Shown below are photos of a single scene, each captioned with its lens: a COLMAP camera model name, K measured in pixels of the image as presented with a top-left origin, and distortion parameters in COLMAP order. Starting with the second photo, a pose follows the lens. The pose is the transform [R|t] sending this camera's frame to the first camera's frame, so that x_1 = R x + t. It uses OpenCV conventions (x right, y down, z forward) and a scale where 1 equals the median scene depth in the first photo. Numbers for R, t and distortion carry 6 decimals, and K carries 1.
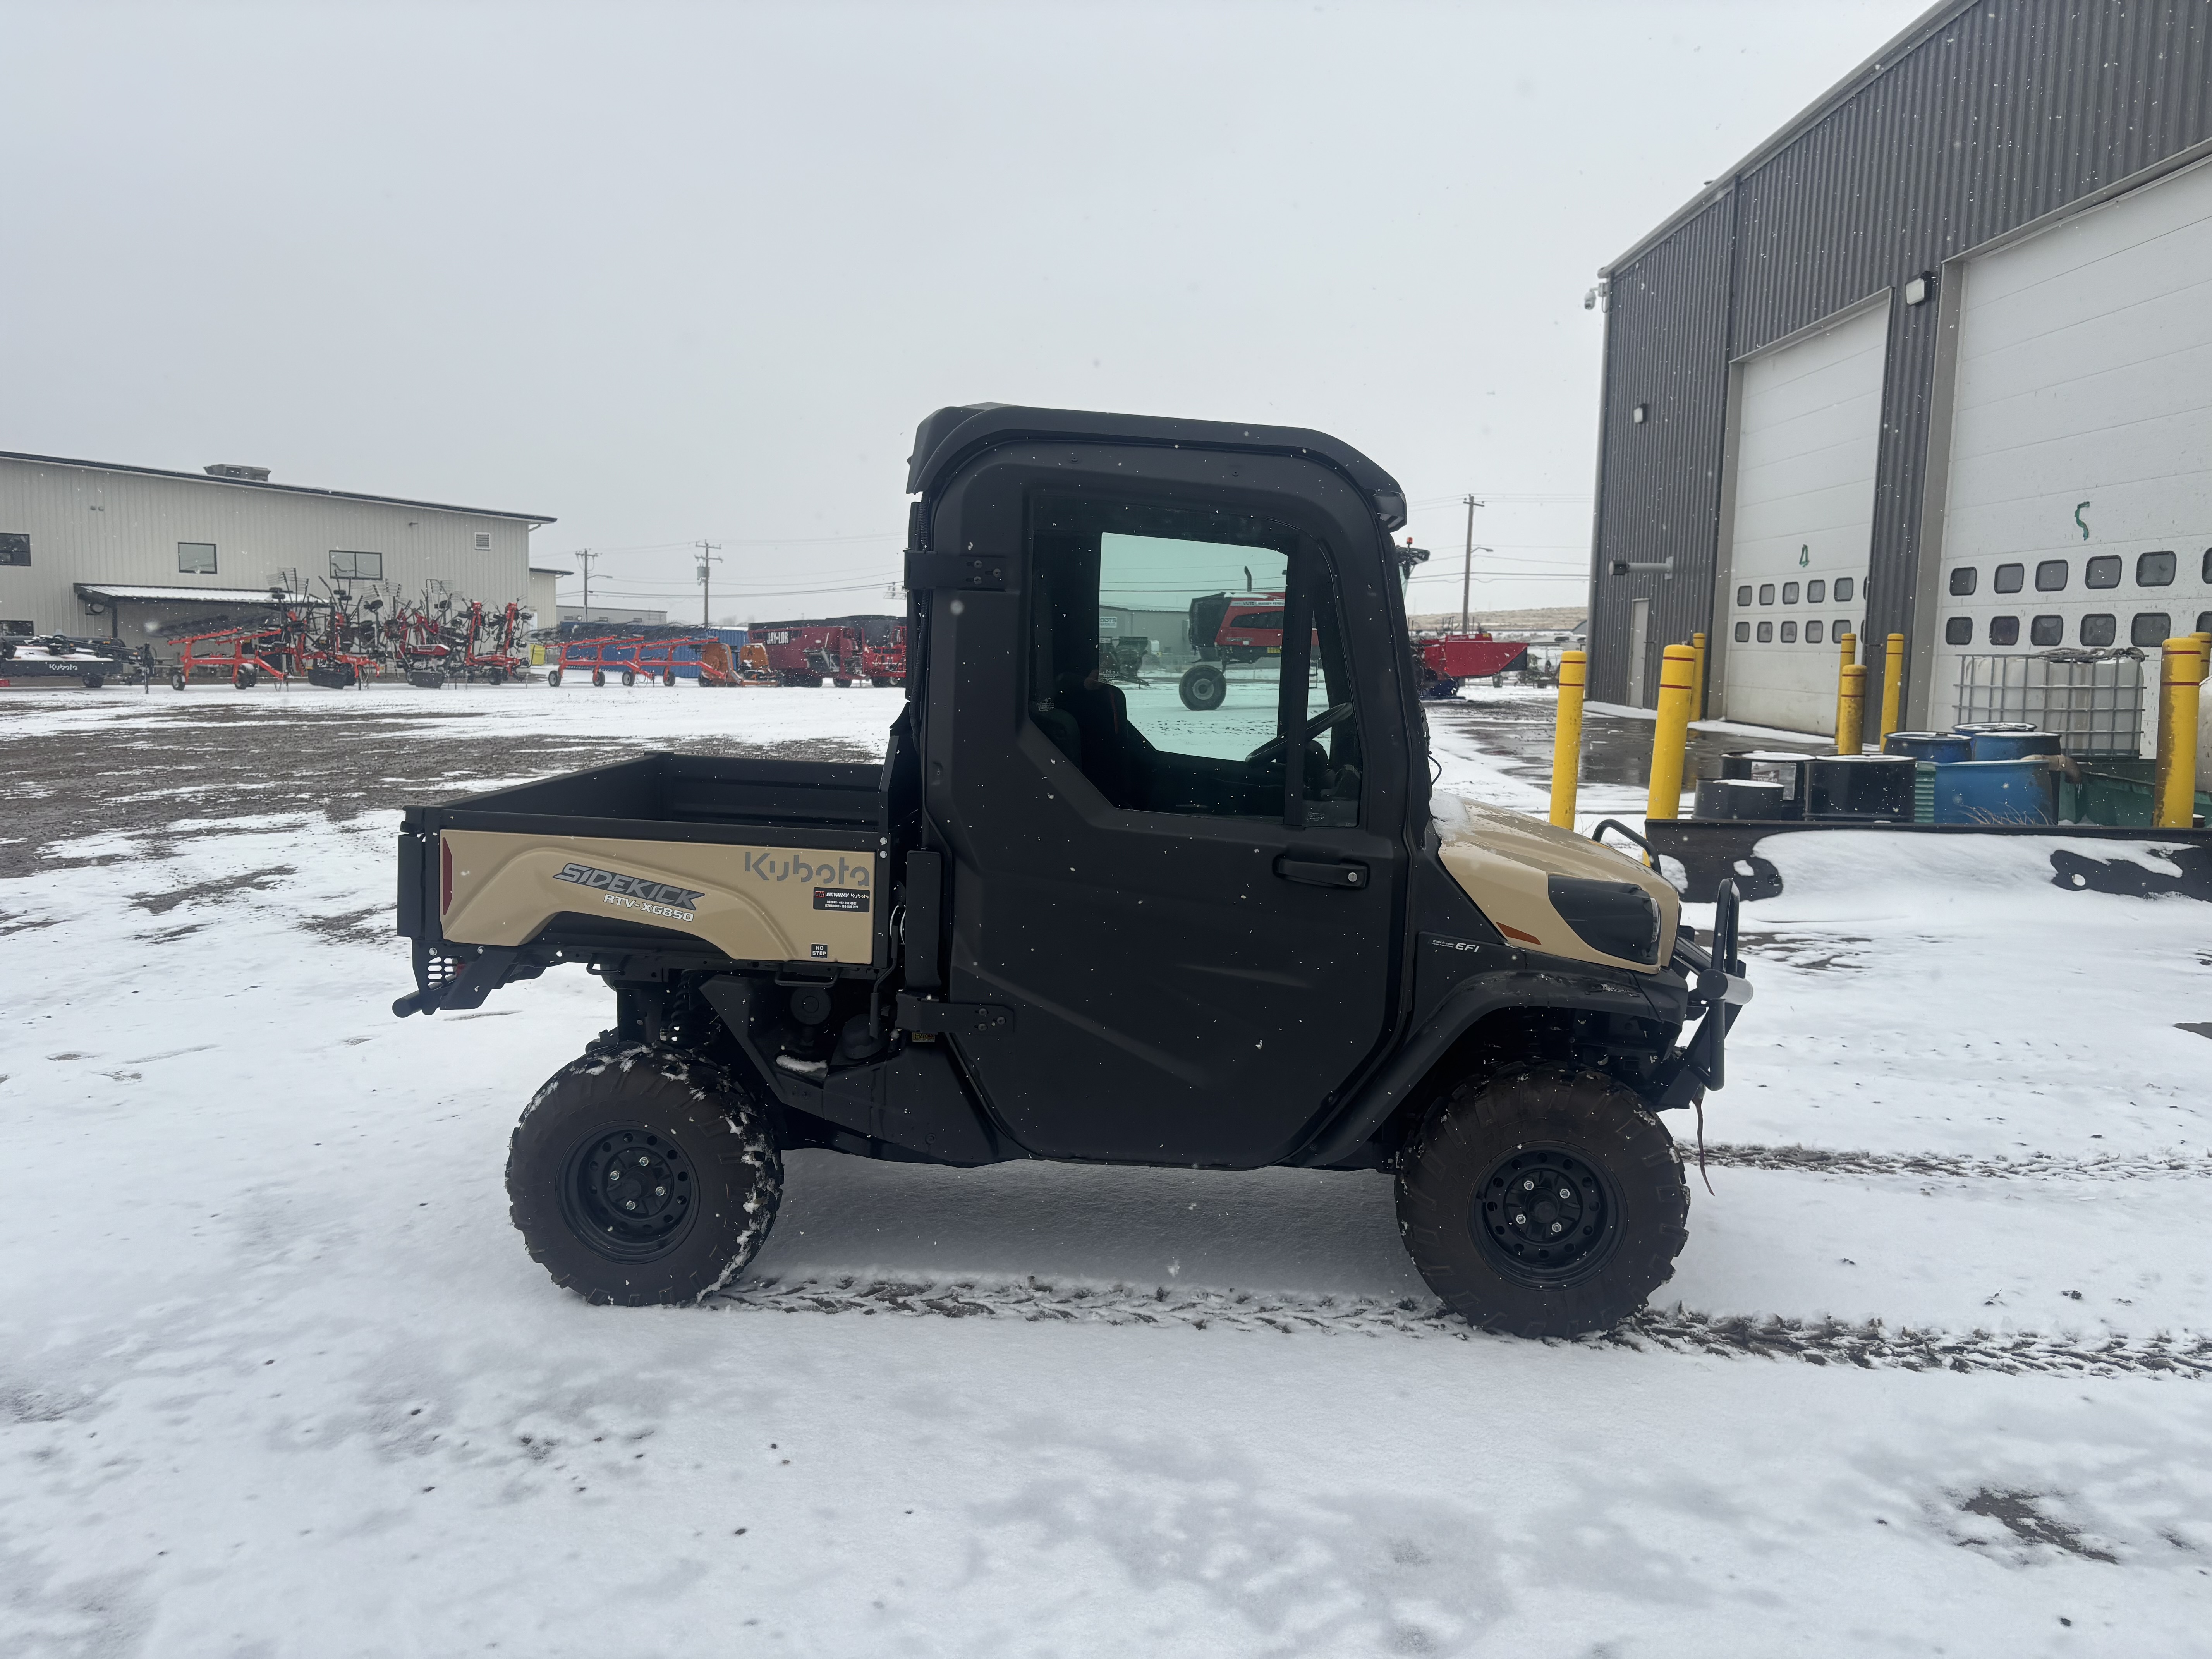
lens RADIAL K [[1670.9, 0, 1109.1], [0, 1670.9, 788.0], [0, 0, 1]] dist [0.033982, -0.010903]
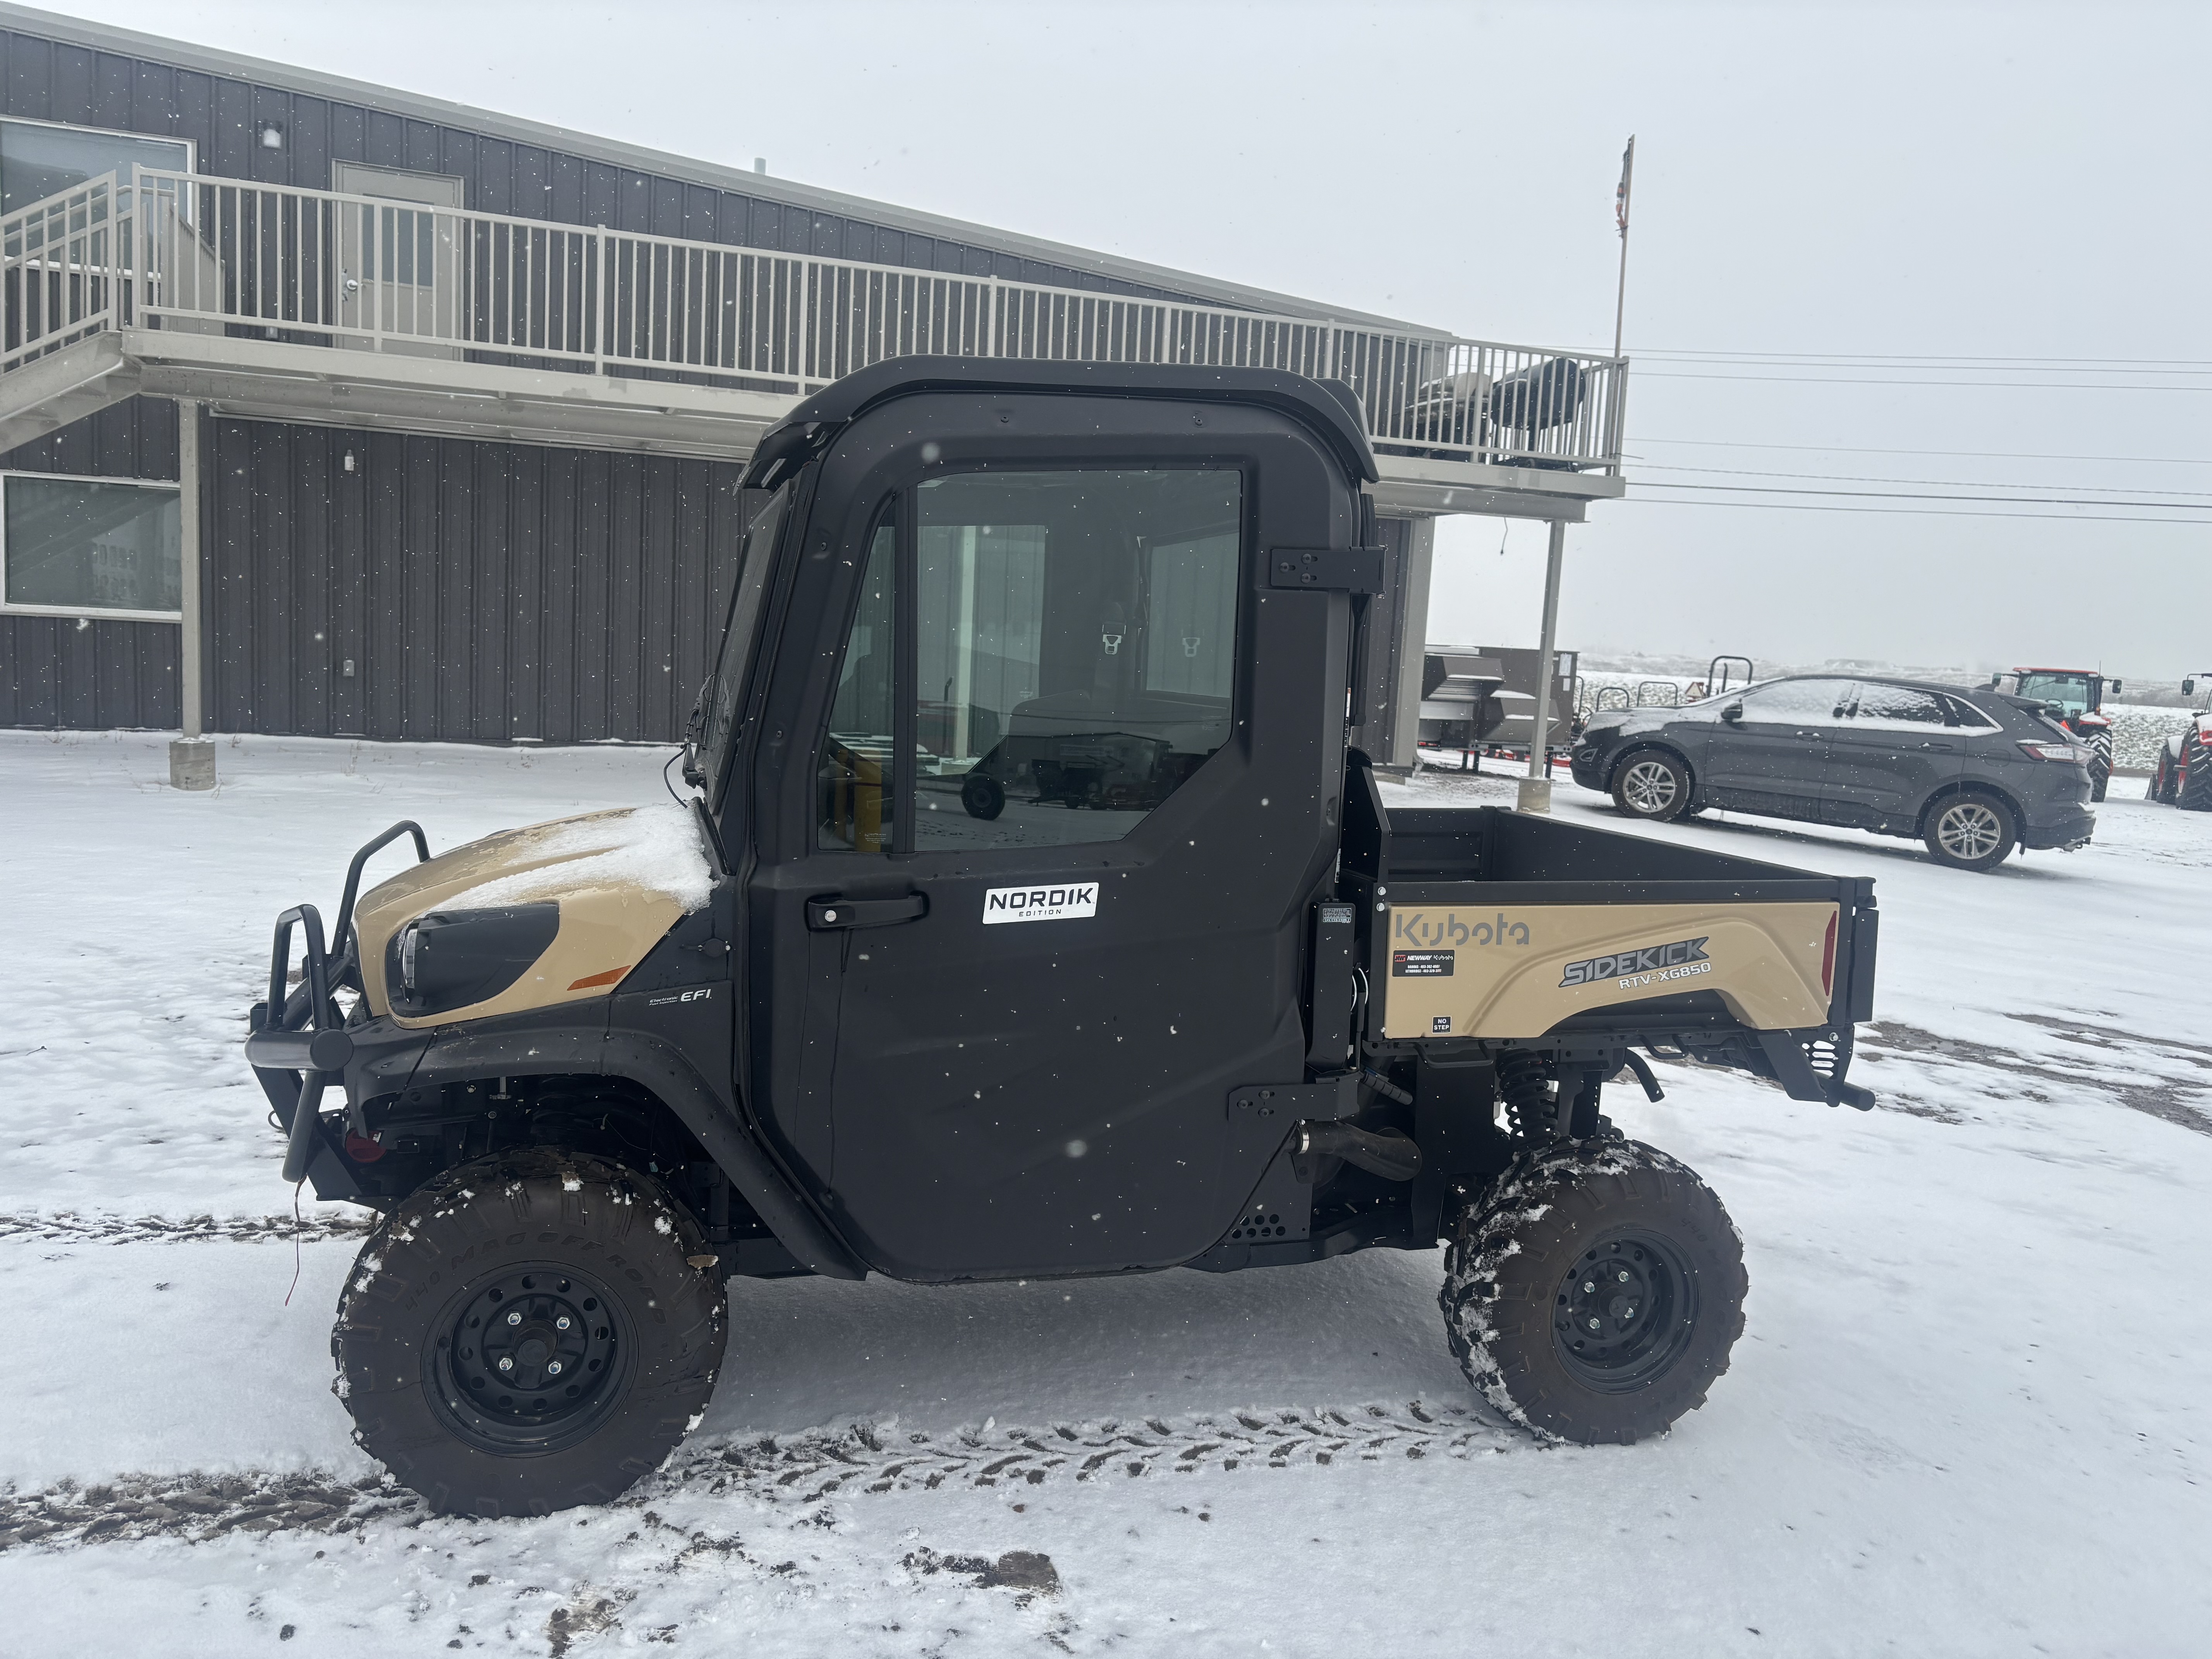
lens RADIAL K [[1670.9, 0, 1109.1], [0, 1670.9, 788.0], [0, 0, 1]] dist [0.033982, -0.010903]
pose [[-0.935361, -0.039251, -0.351511, 0.353569], [-0.104409, 0.980177, 0.168379, -0.207157], [0.337934, 0.194195, -0.920917, 2.300690]]
